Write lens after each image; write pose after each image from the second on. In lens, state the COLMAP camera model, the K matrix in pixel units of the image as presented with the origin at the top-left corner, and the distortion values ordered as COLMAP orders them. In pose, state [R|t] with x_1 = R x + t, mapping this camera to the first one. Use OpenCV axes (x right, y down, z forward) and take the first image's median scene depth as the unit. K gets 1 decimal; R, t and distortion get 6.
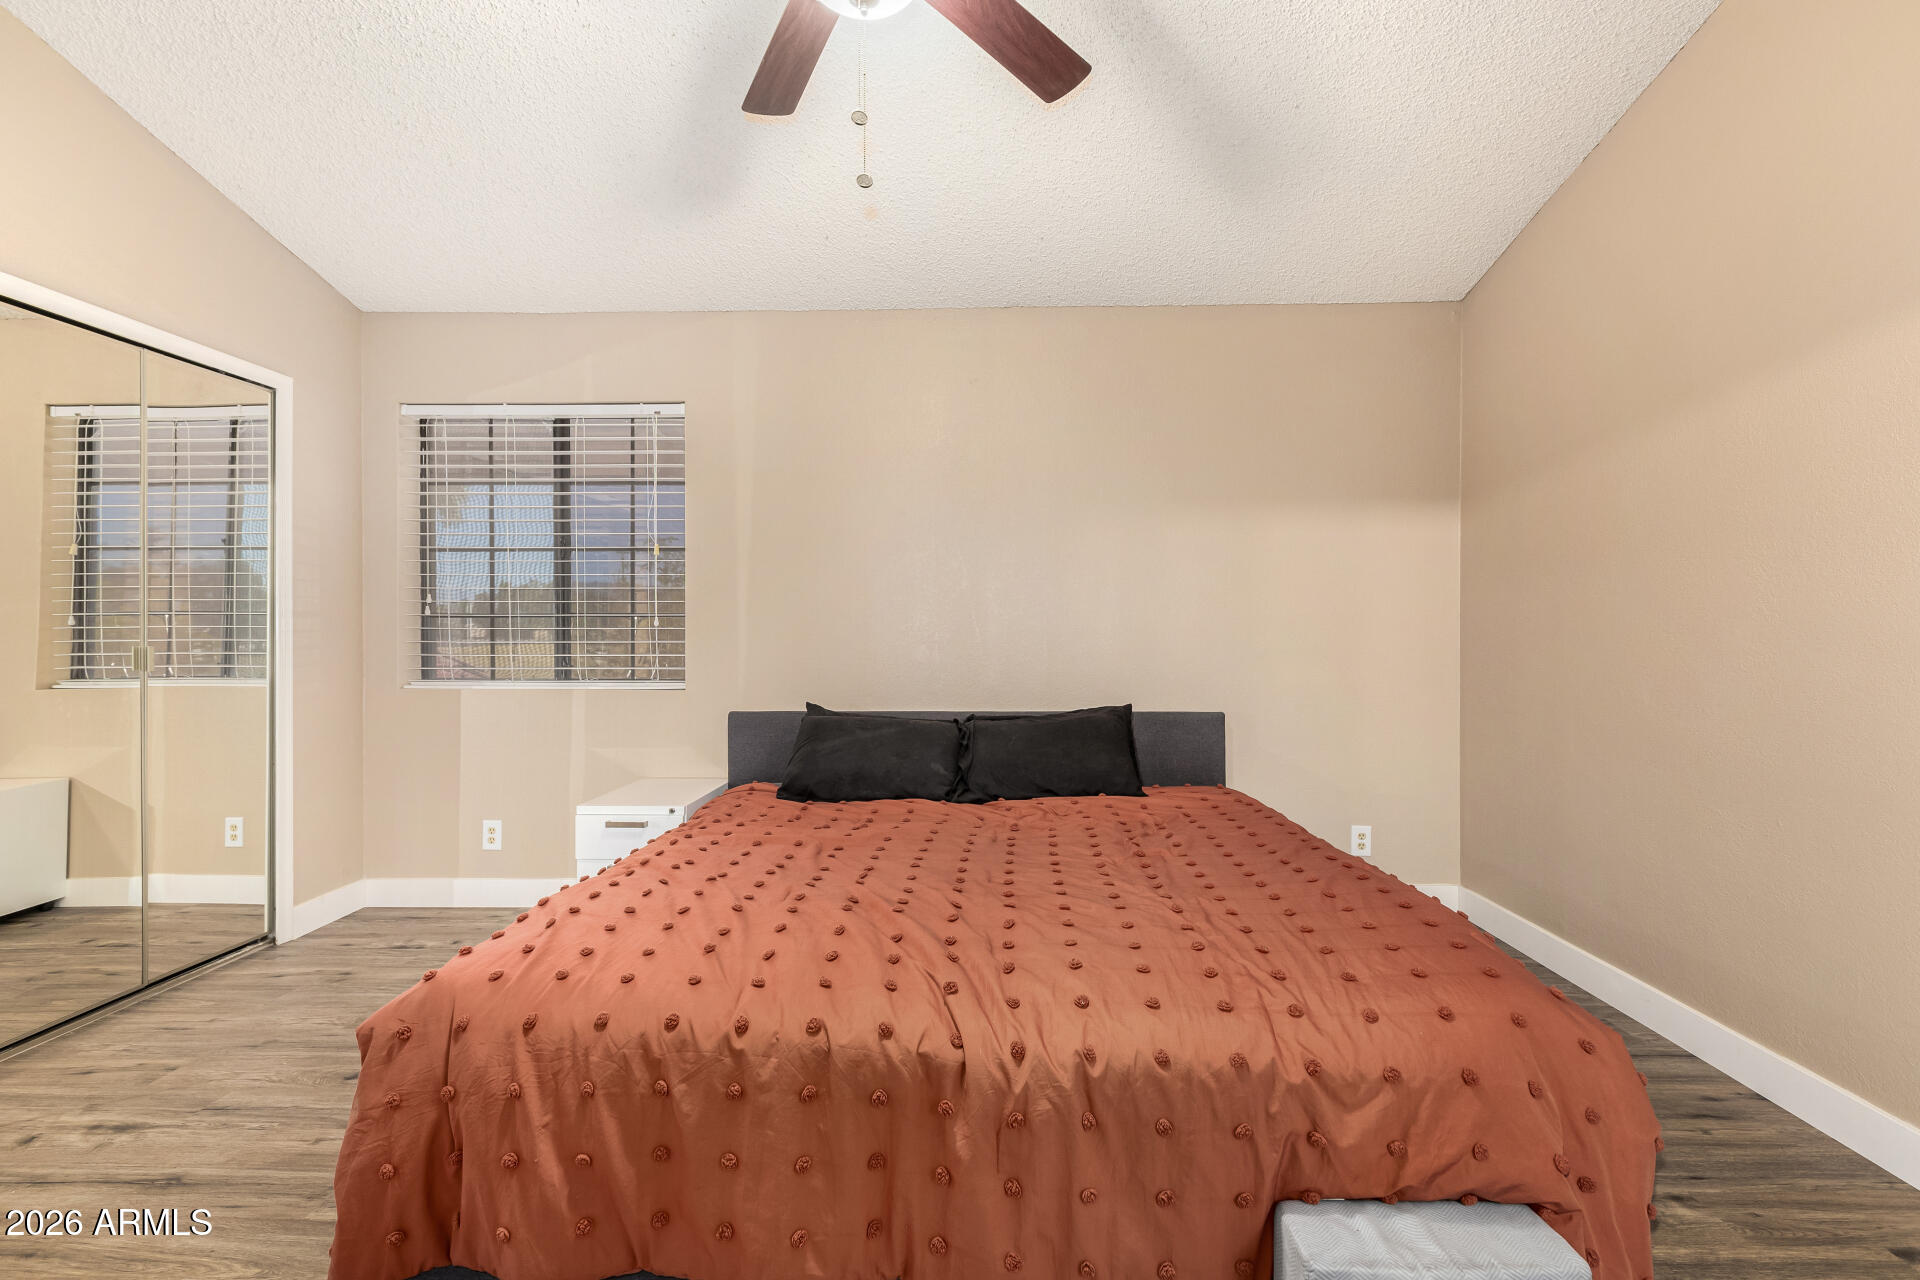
lens RADIAL K [[825.4, 0, 960.0], [0, 825.4, 640.0], [0, 0, 1]] dist [0.015645, -0.004442]
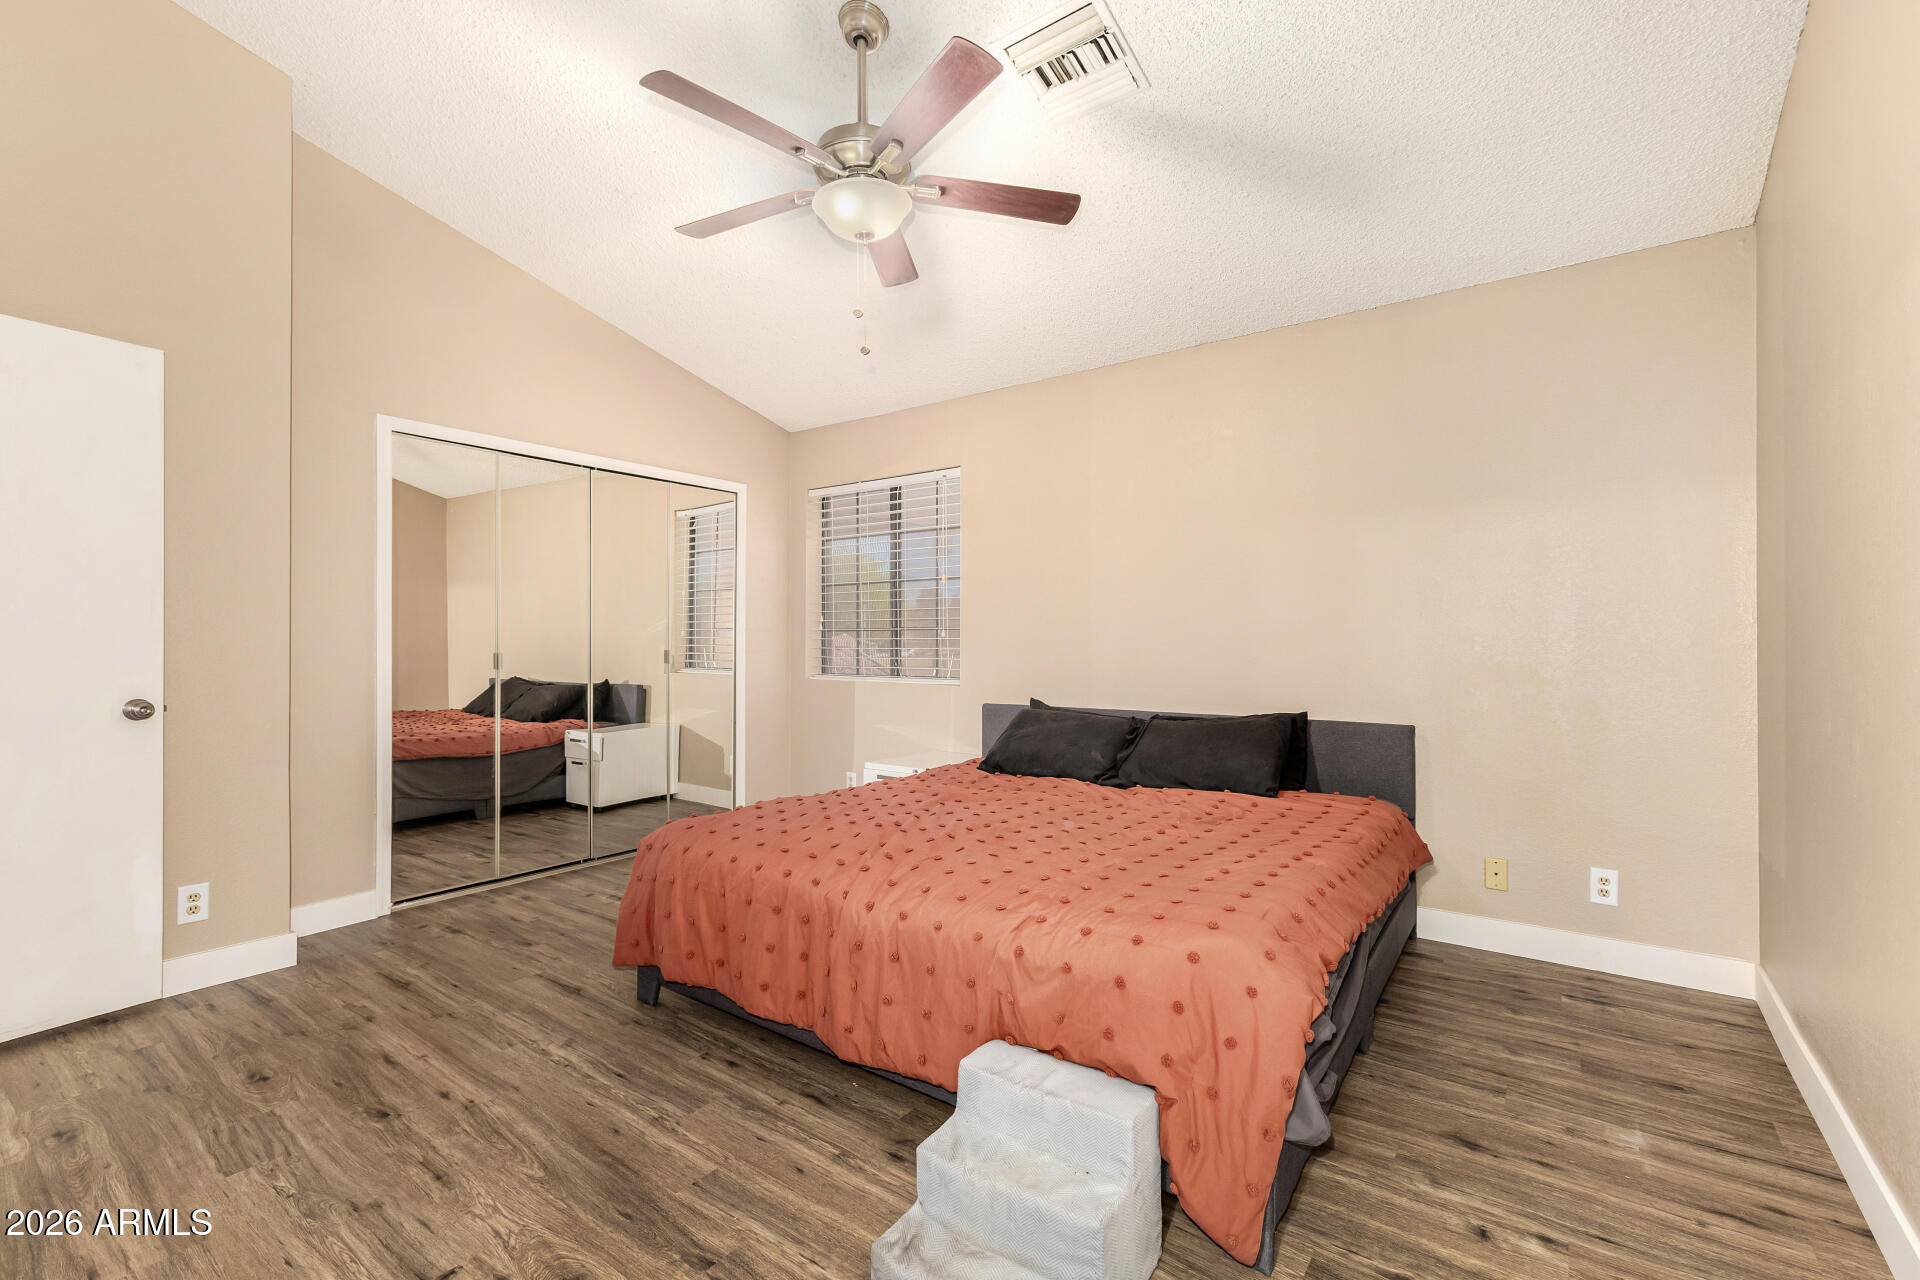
lens RADIAL K [[825.4, 0, 960.0], [0, 825.4, 640.0], [0, 0, 1]] dist [0.015645, -0.004442]
pose [[0.824780, -0.000972, -0.565453, 0.430919], [-0.004960, 0.999948, -0.008953, 0.000131], [0.565432, 0.010189, 0.824732, -0.083235]]
